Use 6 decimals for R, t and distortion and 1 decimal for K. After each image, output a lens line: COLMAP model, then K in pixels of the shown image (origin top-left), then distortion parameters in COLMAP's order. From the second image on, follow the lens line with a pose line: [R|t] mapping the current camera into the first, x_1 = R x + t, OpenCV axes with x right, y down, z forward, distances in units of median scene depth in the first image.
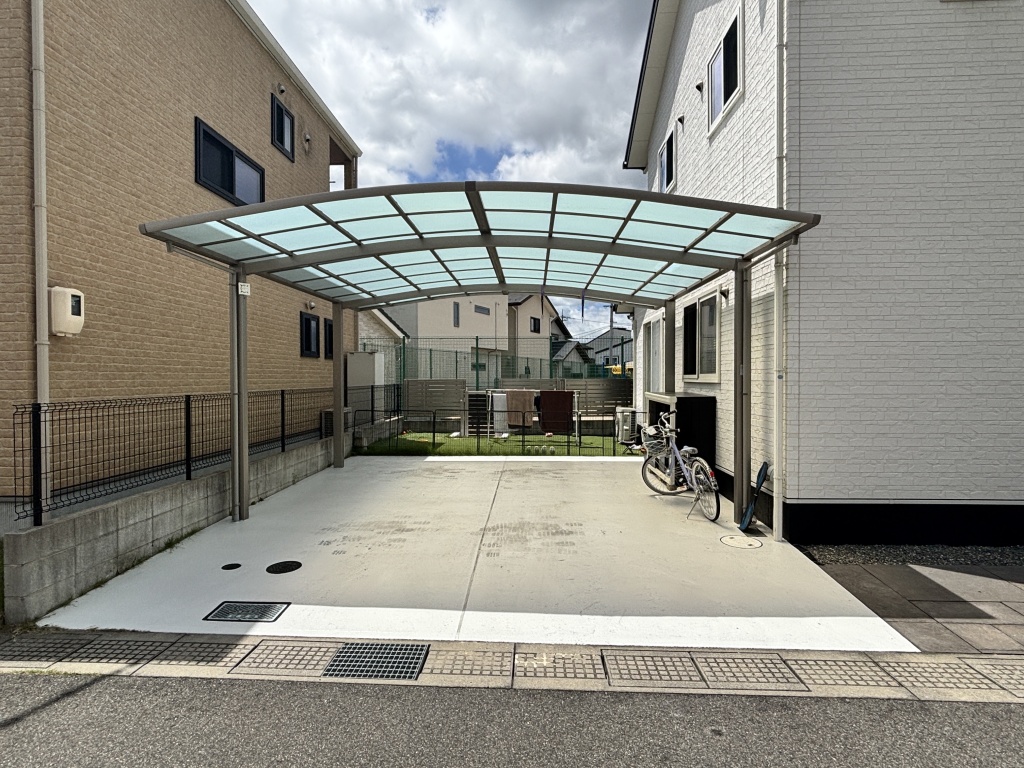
lens RADIAL K [[563.7, 0, 509.1], [0, 563.7, 386.0], [0, 0, 1]] dist [0.019867, -0.020956]
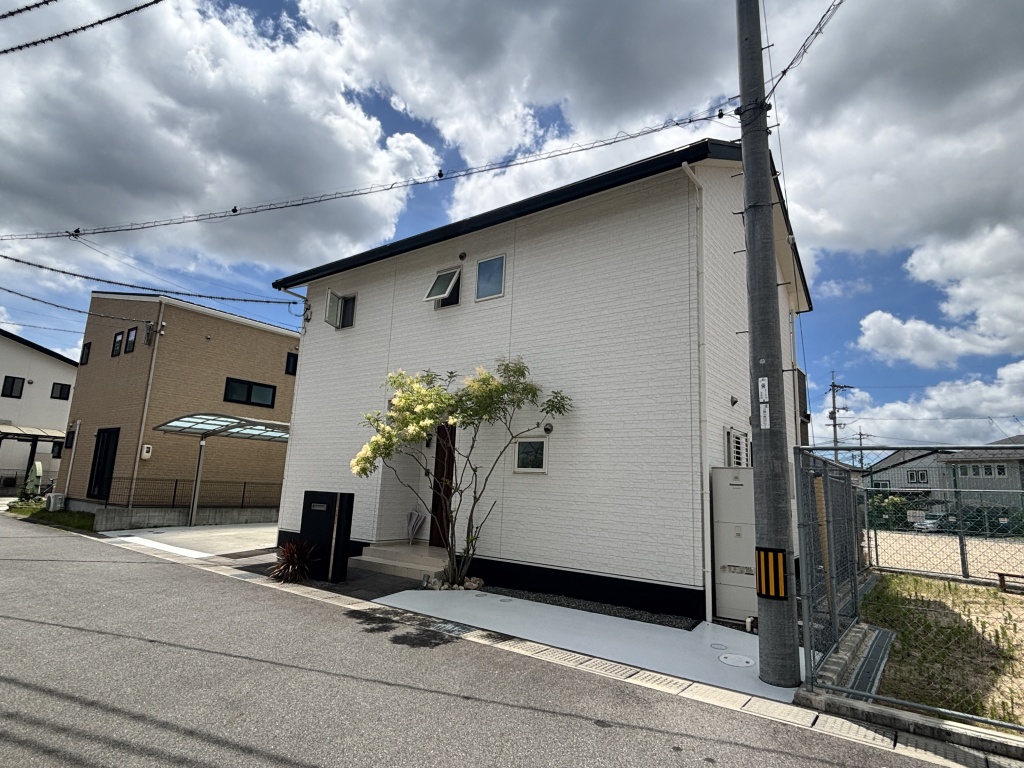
lens RADIAL K [[563.7, 0, 509.1], [0, 563.7, 386.0], [0, 0, 1]] dist [0.019867, -0.020956]
pose [[0.824922, -0.062452, -0.561786, 2.954099], [-0.054929, 0.980317, -0.189636, 0.003466], [0.562571, 0.187293, 0.805255, -0.583579]]
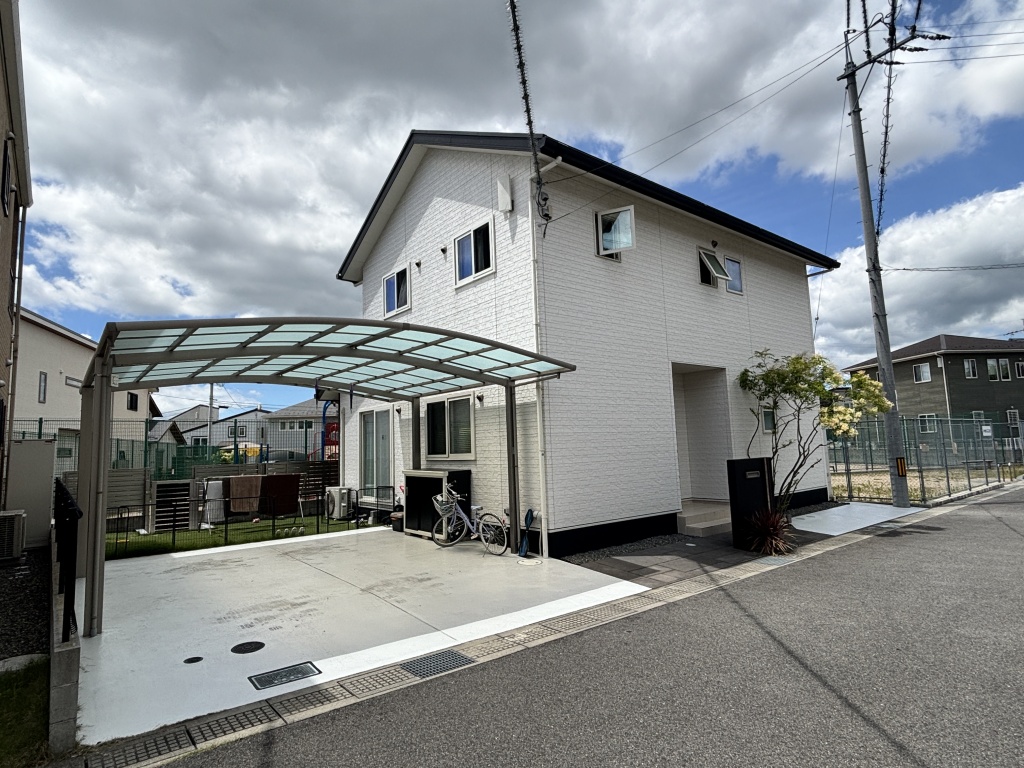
lens RADIAL K [[563.7, 0, 509.1], [0, 563.7, 386.0], [0, 0, 1]] dist [0.019867, -0.020956]
pose [[0.750225, 0.047068, 0.659506, -0.728236], [0.043826, 0.991729, -0.120633, -0.022144], [-0.659729, 0.119405, 0.741957, -0.182382]]
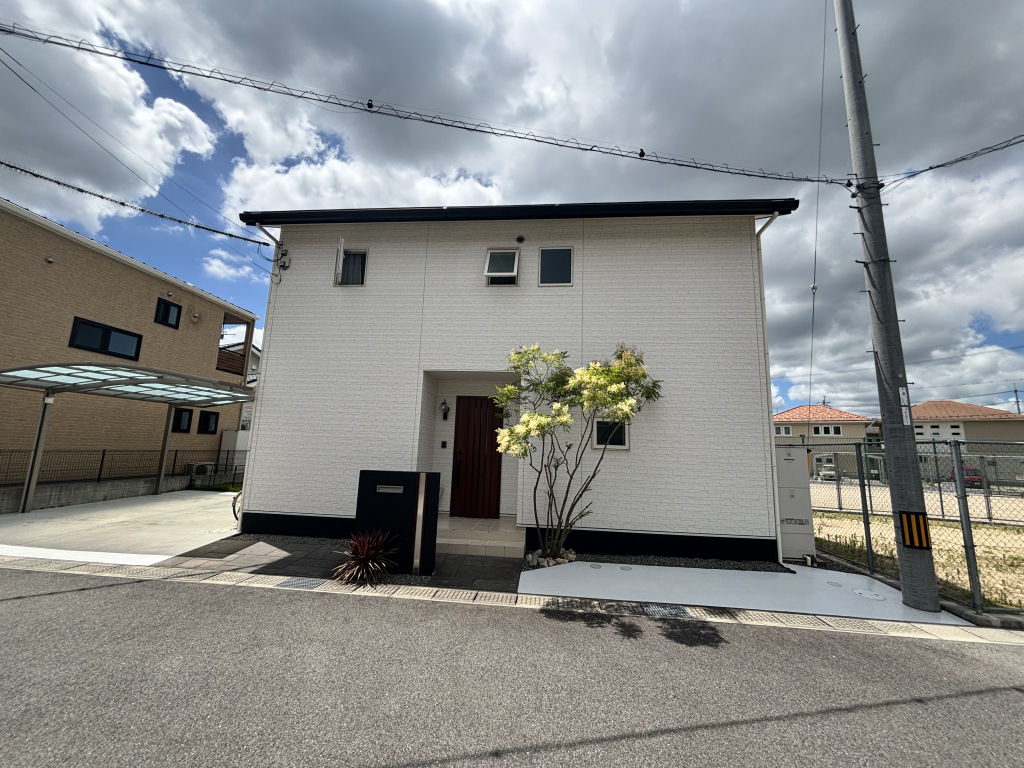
lens RADIAL K [[410.4, 0, 512.0], [0, 410.4, 384.0], [0, 0, 1]] dist [-0.000283, 0.000373]
pose [[0.998228, 0.027647, -0.052687, 1.646253], [-0.036460, 0.983992, -0.174442, -0.030932], [0.047021, 0.176054, 0.983257, -0.545577]]
